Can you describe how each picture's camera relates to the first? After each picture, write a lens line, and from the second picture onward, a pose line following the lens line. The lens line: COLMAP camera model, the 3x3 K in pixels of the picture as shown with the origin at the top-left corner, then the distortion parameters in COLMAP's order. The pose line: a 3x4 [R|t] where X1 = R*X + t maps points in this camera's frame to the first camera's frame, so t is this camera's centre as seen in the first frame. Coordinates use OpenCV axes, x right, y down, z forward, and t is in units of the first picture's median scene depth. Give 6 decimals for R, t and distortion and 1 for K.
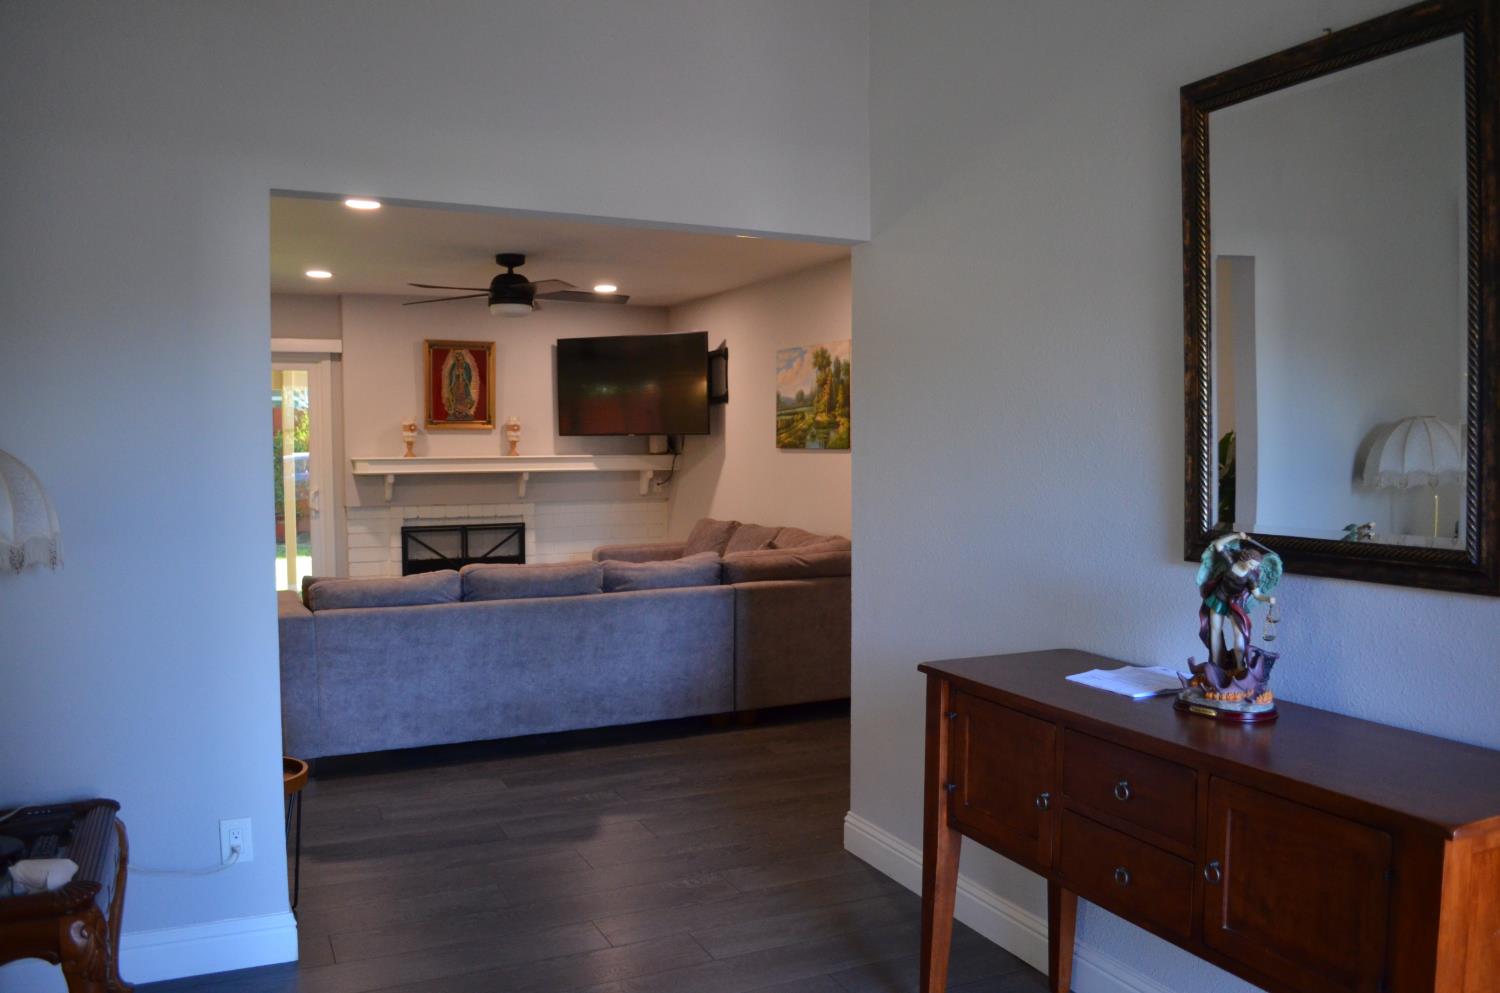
lens RADIAL K [[1177.3, 0, 768.6], [0, 1177.3, 504.7], [0, 0, 1]] dist [-0.081266, 0.009440]
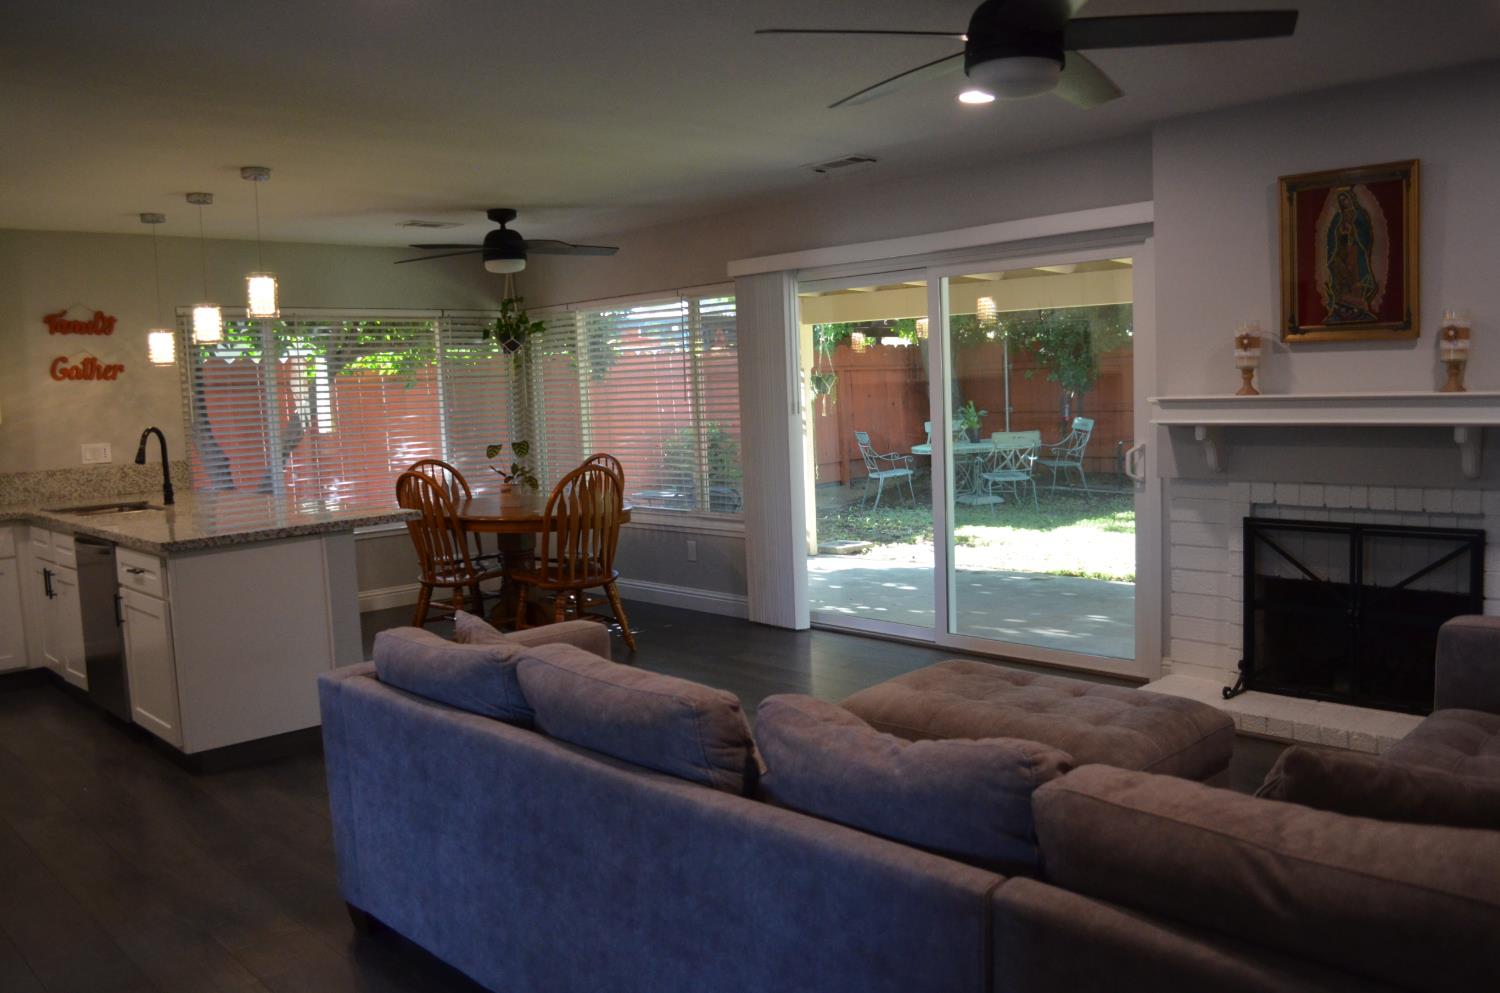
lens RADIAL K [[1177.3, 0, 768.6], [0, 1177.3, 504.7], [0, 0, 1]] dist [-0.081266, 0.009440]
pose [[0.328119, 0.085000, -0.940804, 0.172858], [-0.018046, 0.996326, 0.083723, -0.036999], [0.944464, -0.010493, 0.328447, 0.725512]]
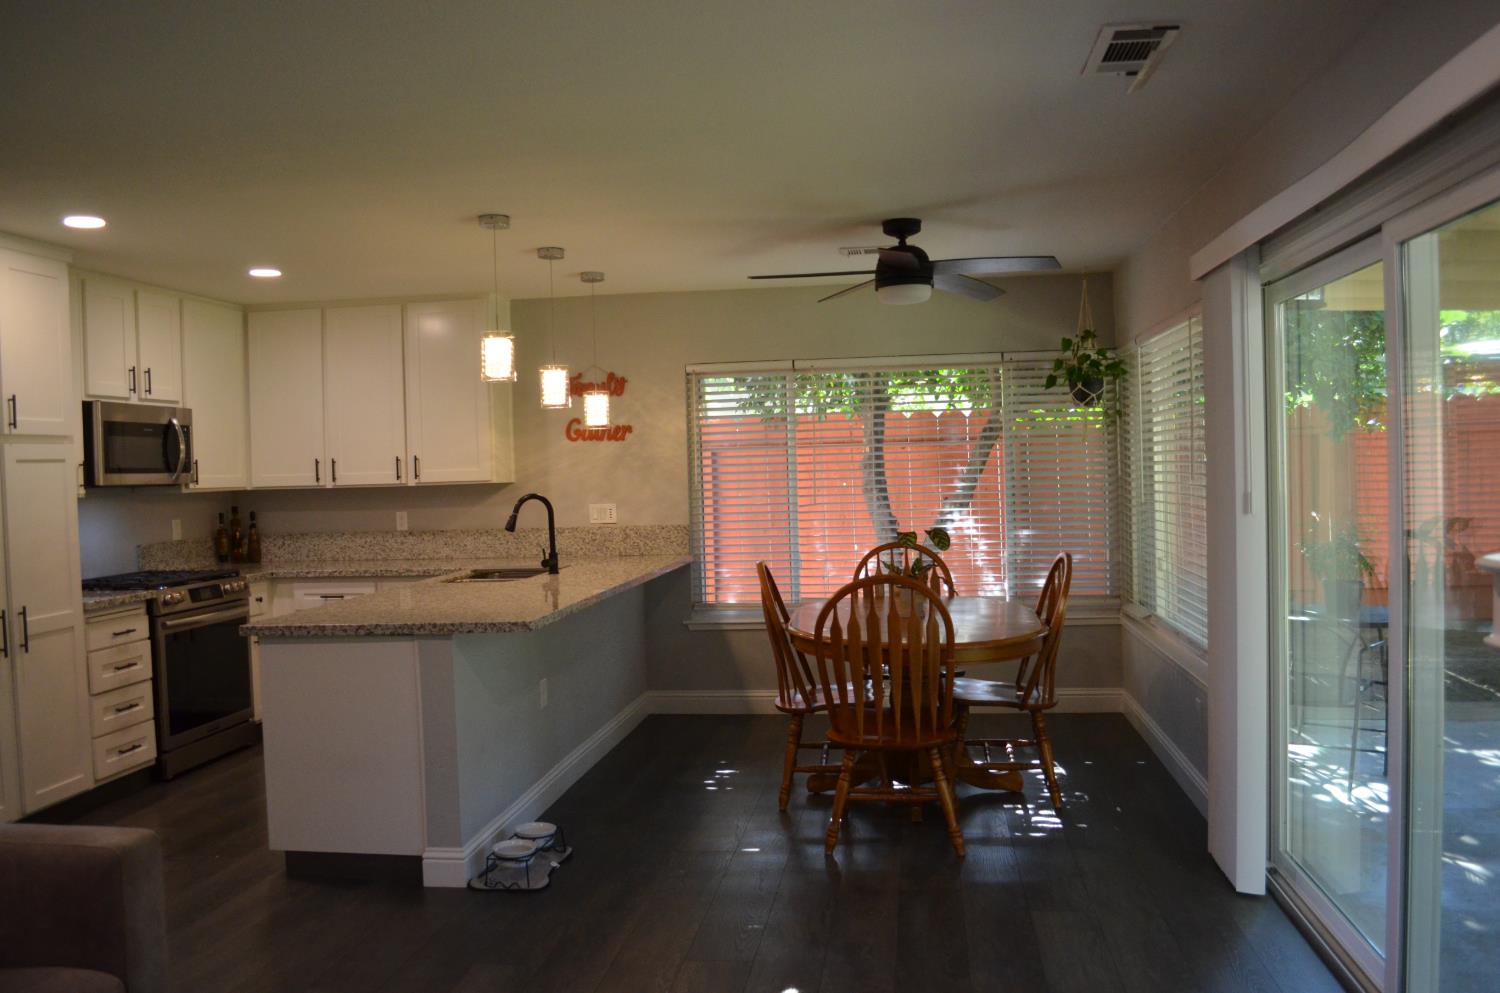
lens RADIAL K [[1177.3, 0, 768.6], [0, 1177.3, 504.7], [0, 0, 1]] dist [-0.081266, 0.009440]
pose [[-0.544397, 0.046922, -0.837514, -0.165552], [-0.018796, 0.997501, 0.068103, -0.067165], [0.838617, 0.052817, -0.542154, 1.168544]]
